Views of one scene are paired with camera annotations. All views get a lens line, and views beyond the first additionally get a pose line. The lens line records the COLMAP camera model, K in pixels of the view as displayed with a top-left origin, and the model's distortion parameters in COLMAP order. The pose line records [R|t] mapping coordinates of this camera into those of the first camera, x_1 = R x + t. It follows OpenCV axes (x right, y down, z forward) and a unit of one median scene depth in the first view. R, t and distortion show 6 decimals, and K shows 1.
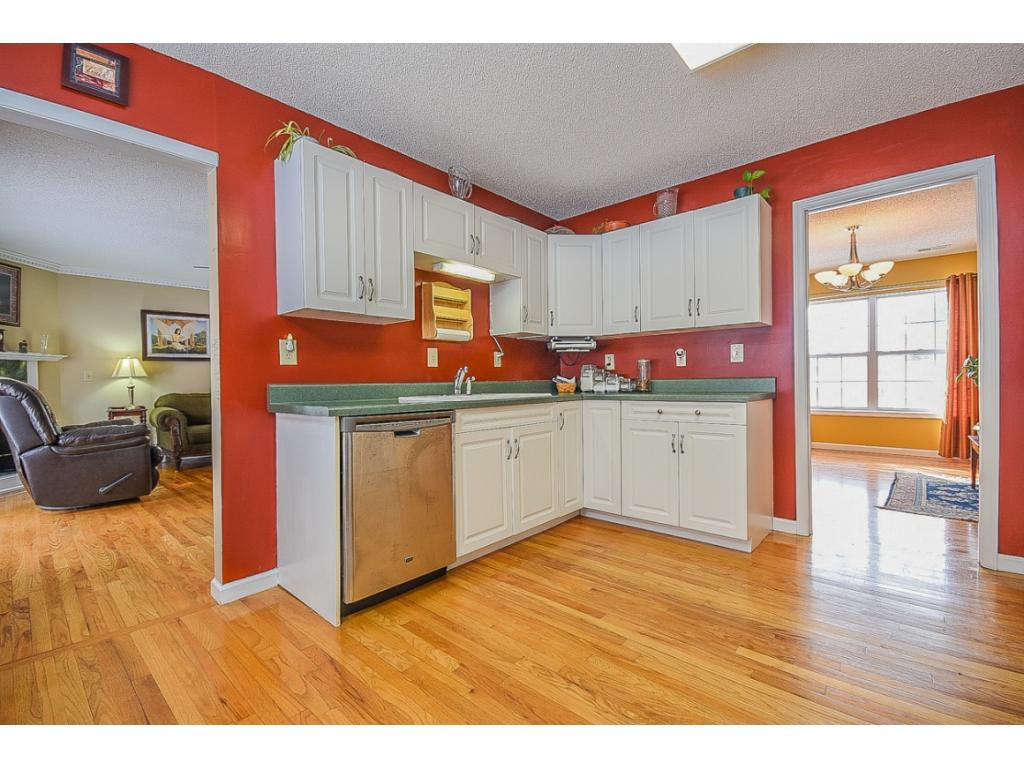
lens RADIAL K [[442.0, 0, 512.0], [0, 442.0, 384.0], [0, 0, 1]] dist [0.002797, -0.009145]
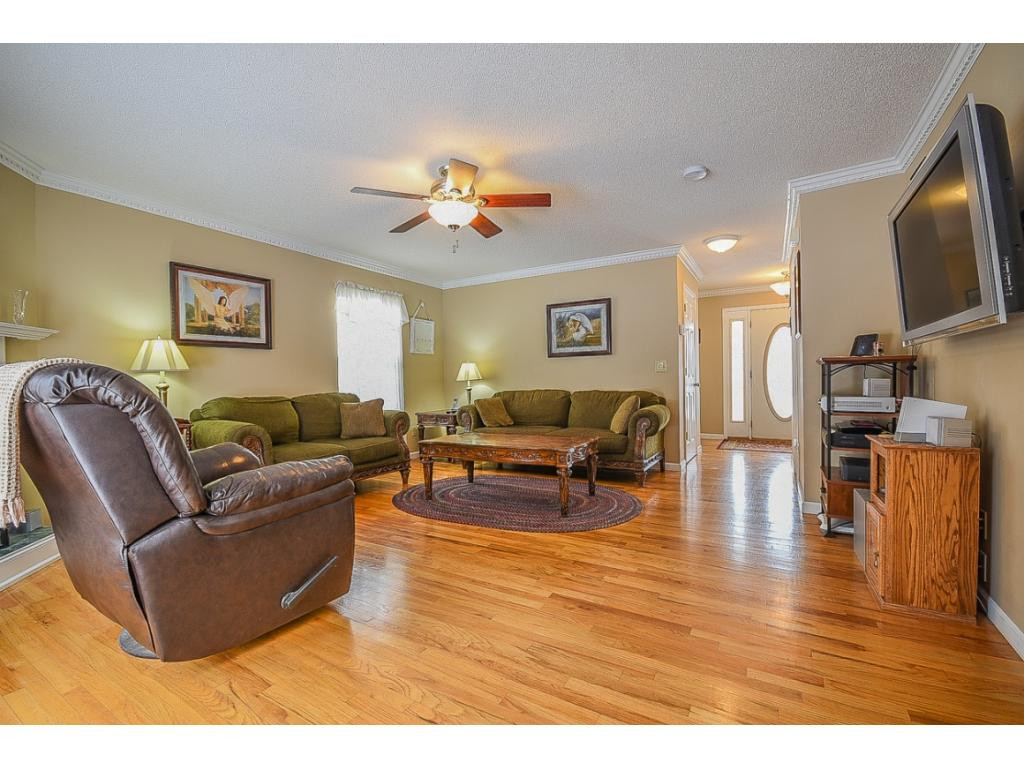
lens RADIAL K [[442.0, 0, 512.0], [0, 442.0, 384.0], [0, 0, 1]] dist [0.002797, -0.009145]
pose [[0.980123, -0.005079, 0.198327, -0.494897], [0.006036, 0.999973, -0.004218, 0.006790], [-0.198301, 0.005331, 0.980127, 0.303175]]
